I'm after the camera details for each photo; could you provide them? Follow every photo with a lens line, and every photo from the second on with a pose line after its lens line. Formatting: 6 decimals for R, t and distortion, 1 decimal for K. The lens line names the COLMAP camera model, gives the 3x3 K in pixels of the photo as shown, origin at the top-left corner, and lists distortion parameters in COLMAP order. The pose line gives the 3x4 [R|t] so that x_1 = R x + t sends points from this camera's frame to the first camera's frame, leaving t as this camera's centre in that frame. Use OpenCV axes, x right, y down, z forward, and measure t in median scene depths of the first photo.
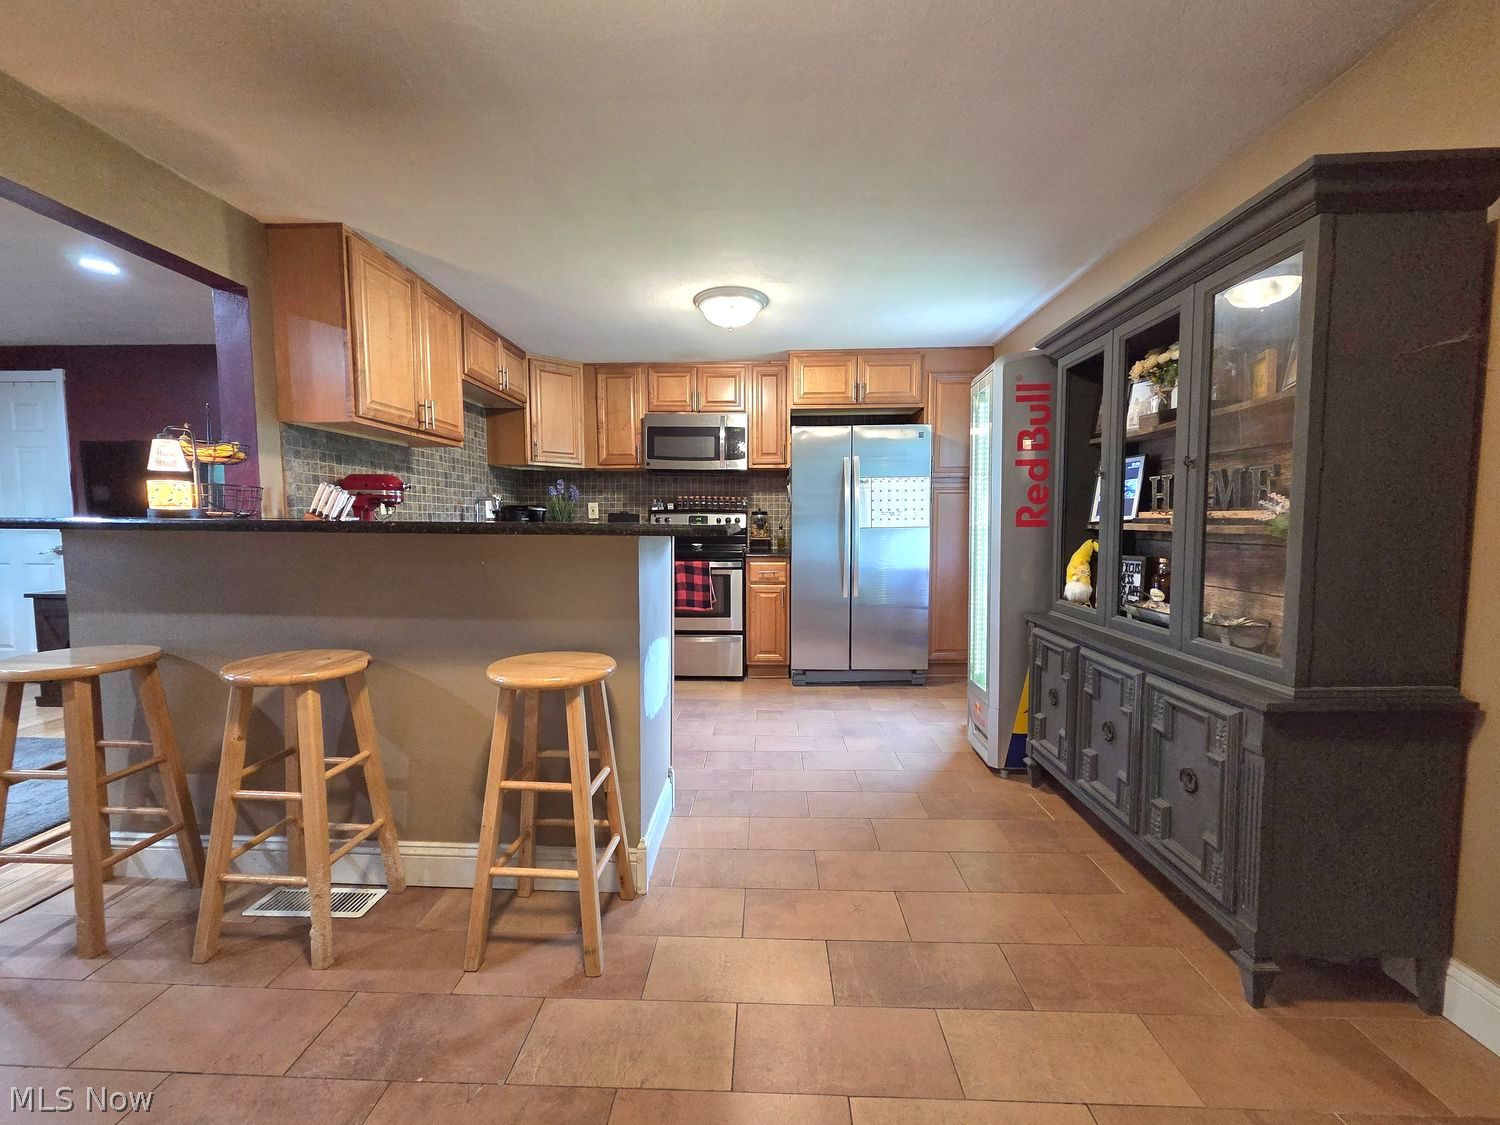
lens RADIAL K [[615.4, 0, 747.8], [0, 615.4, 569.9], [0, 0, 1]] dist [0.004465, -0.000878]
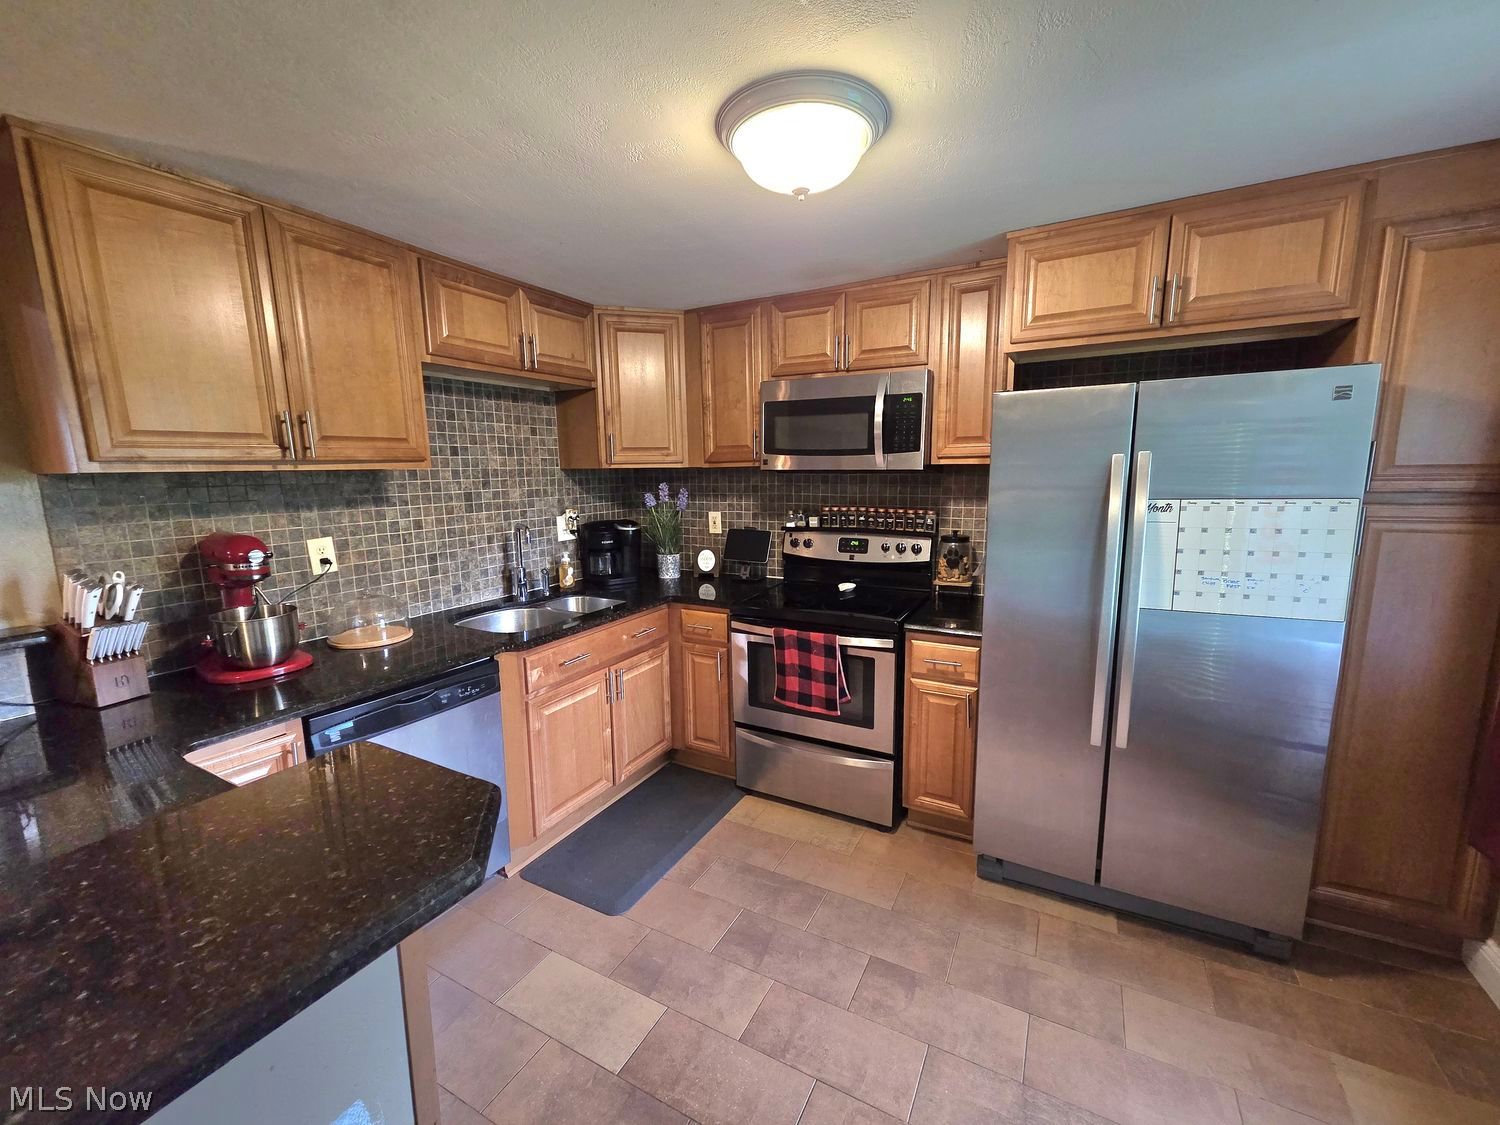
lens RADIAL K [[615.4, 0, 747.6], [0, 615.4, 569.3], [0, 0, 1]] dist [0.004465, -0.000878]
pose [[0.894629, 0.060973, -0.442630, 0.150347], [-0.021356, 0.995348, 0.093948, -0.166284], [0.446299, -0.074596, 0.891769, 0.573960]]
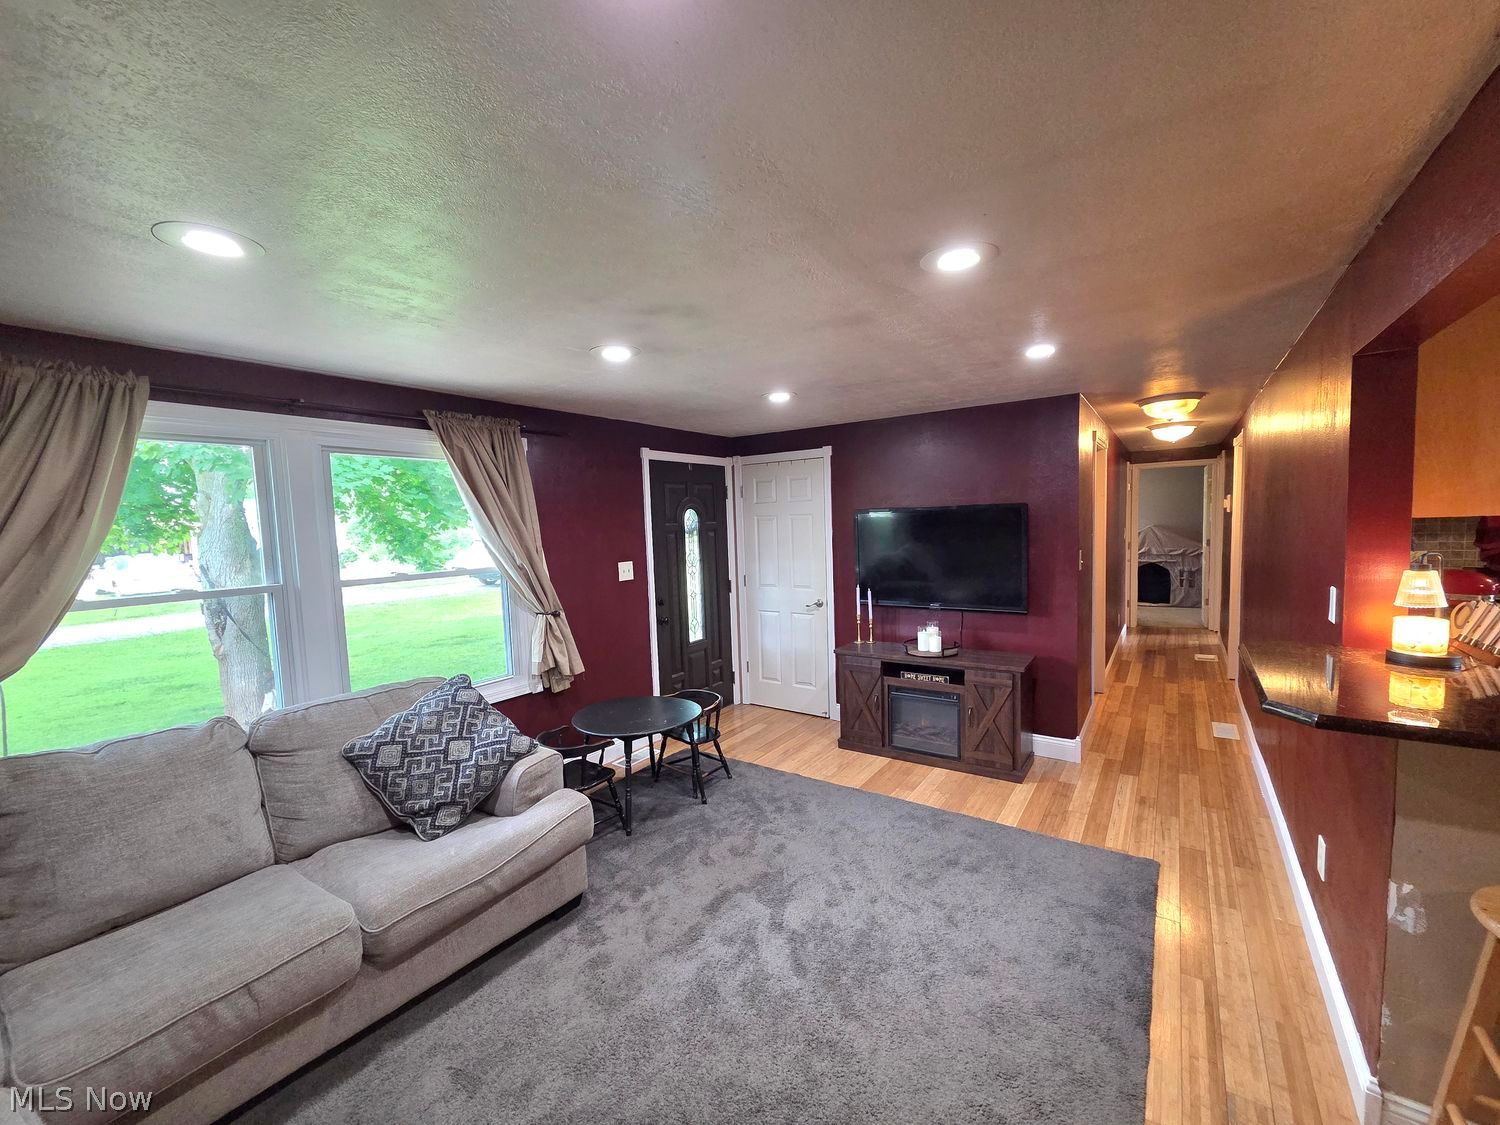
lens RADIAL K [[615.4, 0, 749.4], [0, 615.4, 569.0], [0, 0, 1]] dist [0.004465, -0.000878]
pose [[0.841846, 0.011627, -0.539593, -0.773475], [-0.005535, 0.999901, 0.012910, -0.140259], [0.539690, -0.007882, 0.841827, -0.049018]]
